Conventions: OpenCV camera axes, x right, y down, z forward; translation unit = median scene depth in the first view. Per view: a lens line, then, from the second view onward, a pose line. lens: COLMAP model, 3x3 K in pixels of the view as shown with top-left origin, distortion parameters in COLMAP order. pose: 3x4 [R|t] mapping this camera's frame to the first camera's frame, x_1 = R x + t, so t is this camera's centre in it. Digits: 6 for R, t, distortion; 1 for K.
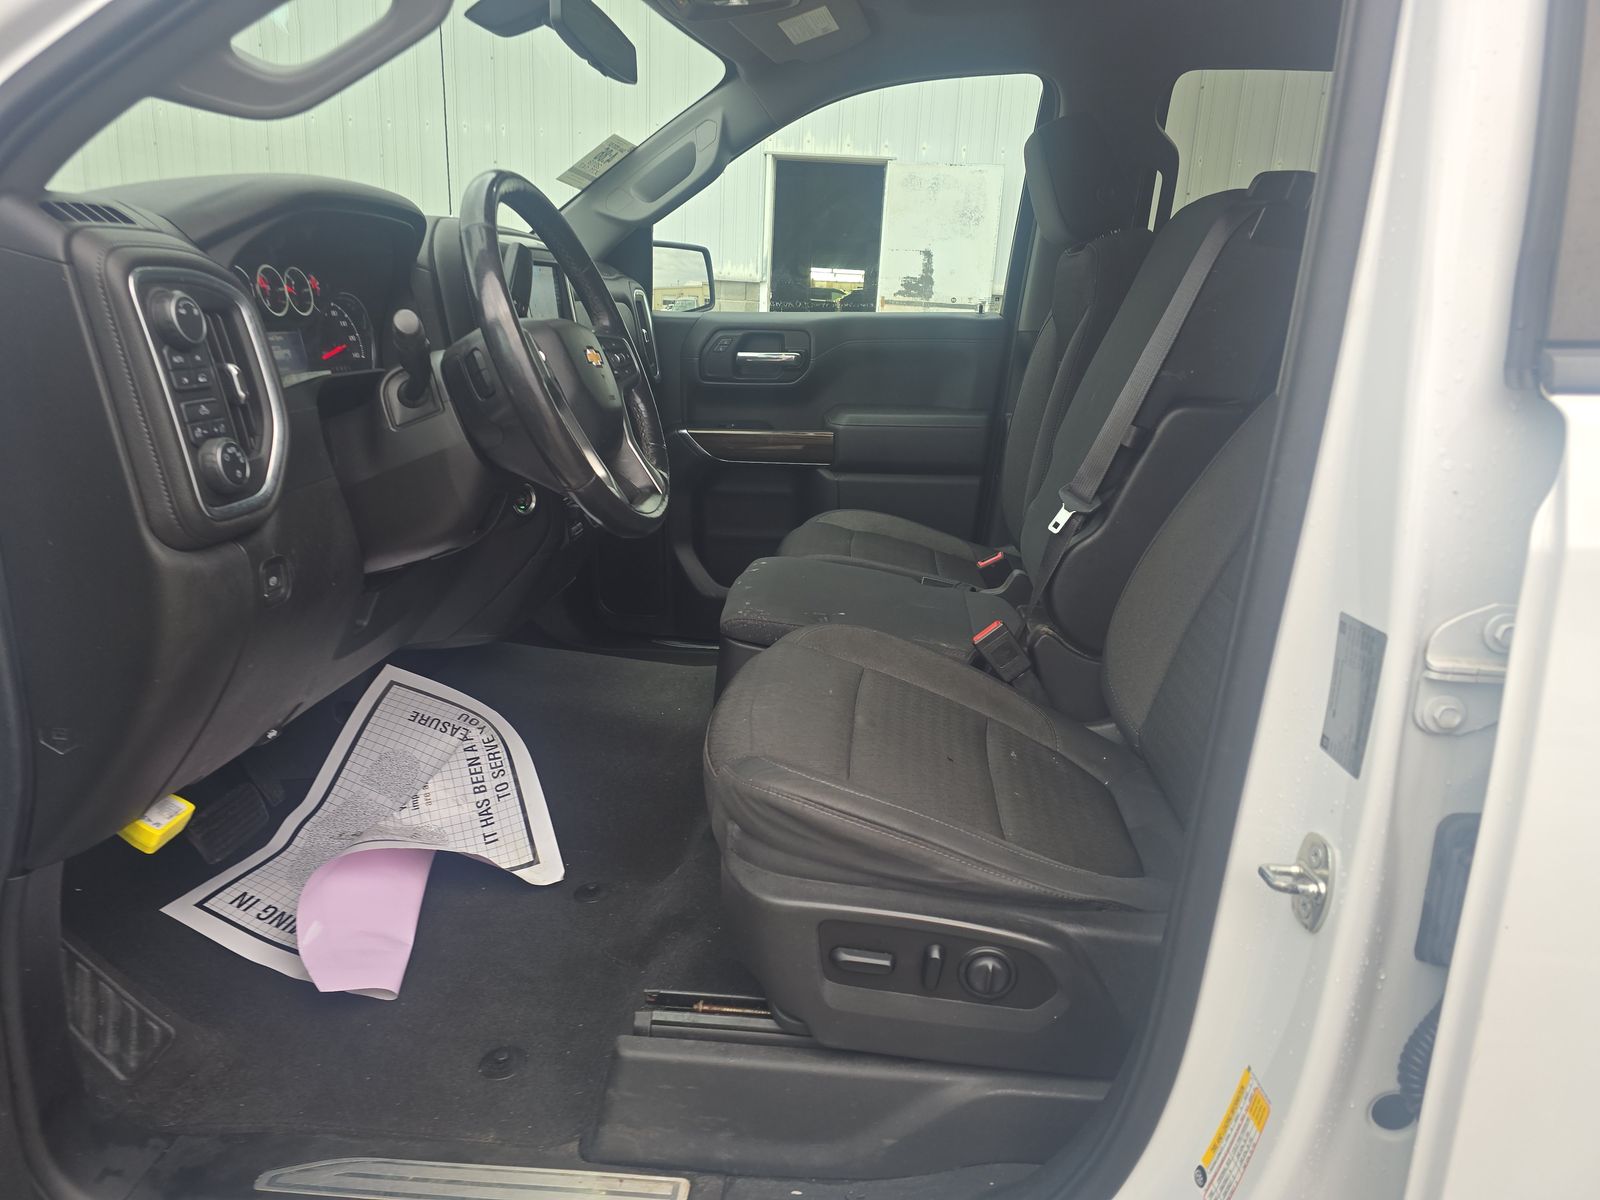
lens RADIAL K [[1085.9, 0, 799.6], [0, 1085.9, 605.4], [0, 0, 1]] dist [0.005184, -0.006825]
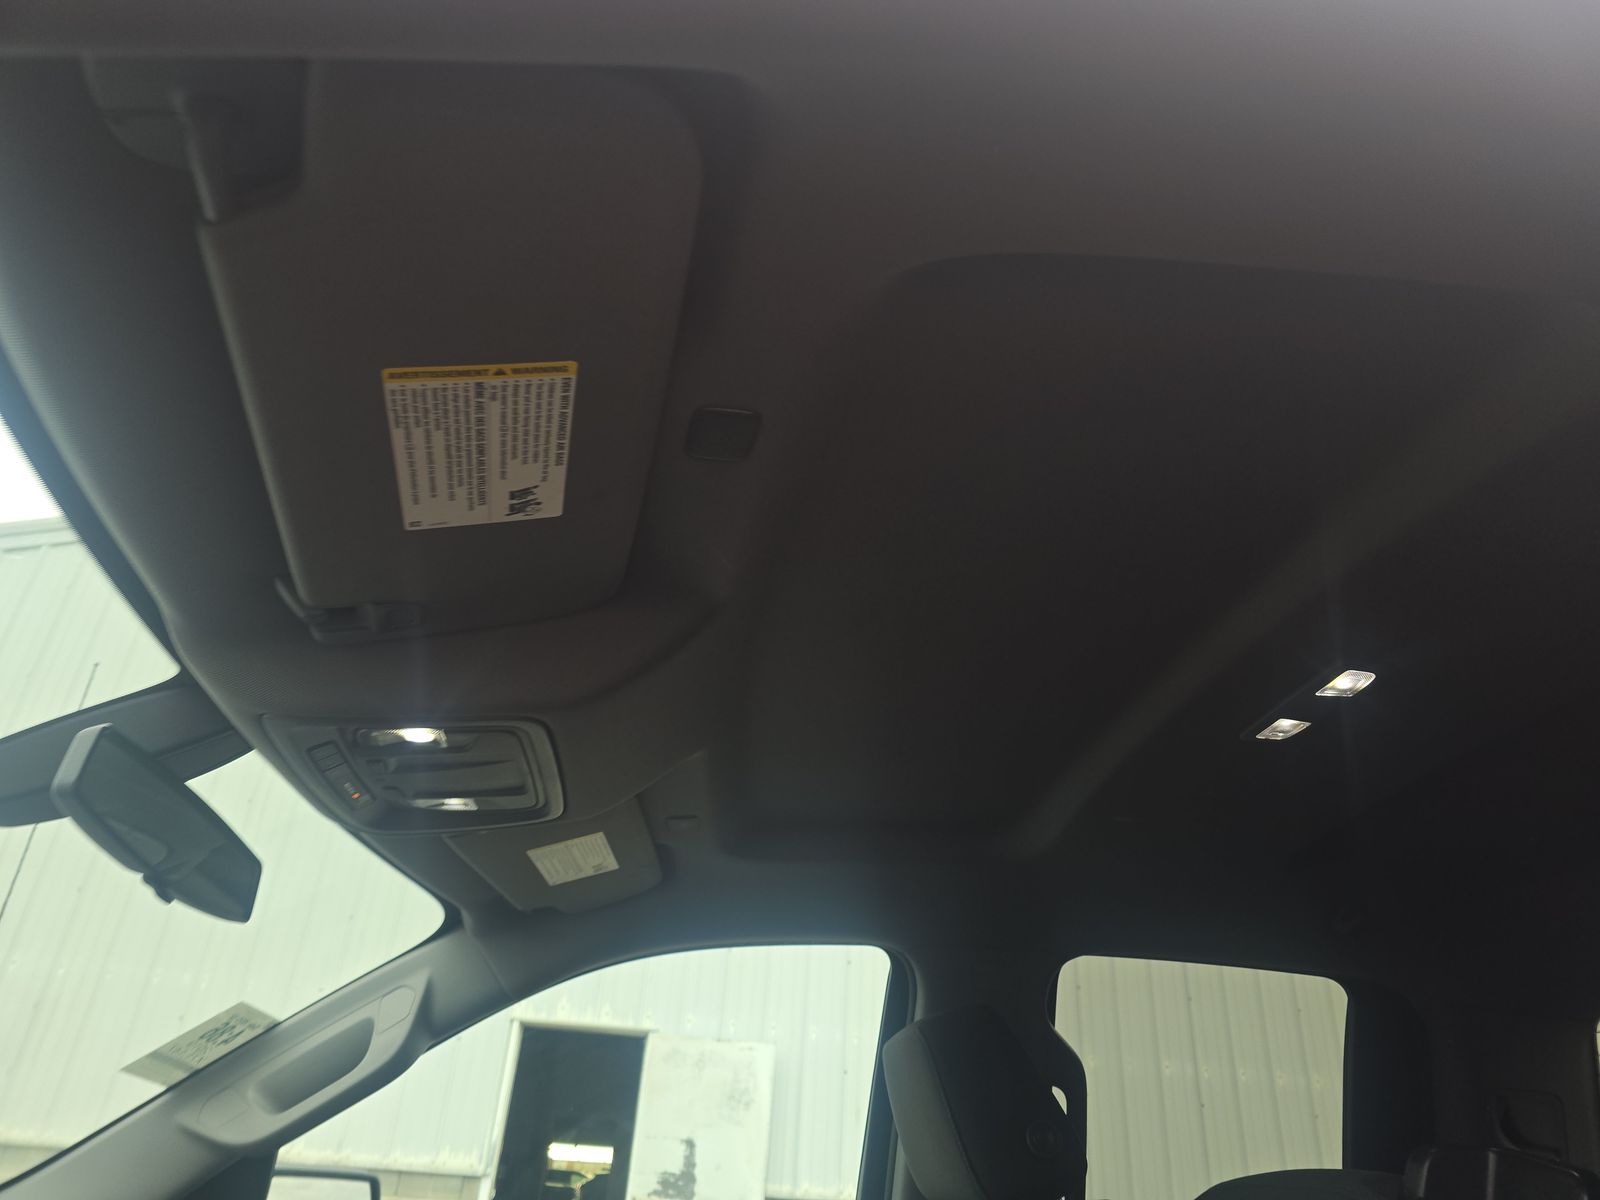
lens RADIAL K [[1044.6, 0, 804.1], [0, 1044.6, 655.8], [0, 0, 1]] dist [0.034348, -0.003772]
pose [[0.974794, 0.110144, 0.194021, 0.006126], [0.046777, 0.749412, -0.660449, -0.149395], [-0.218146, 0.652878, 0.725370, 0.322455]]
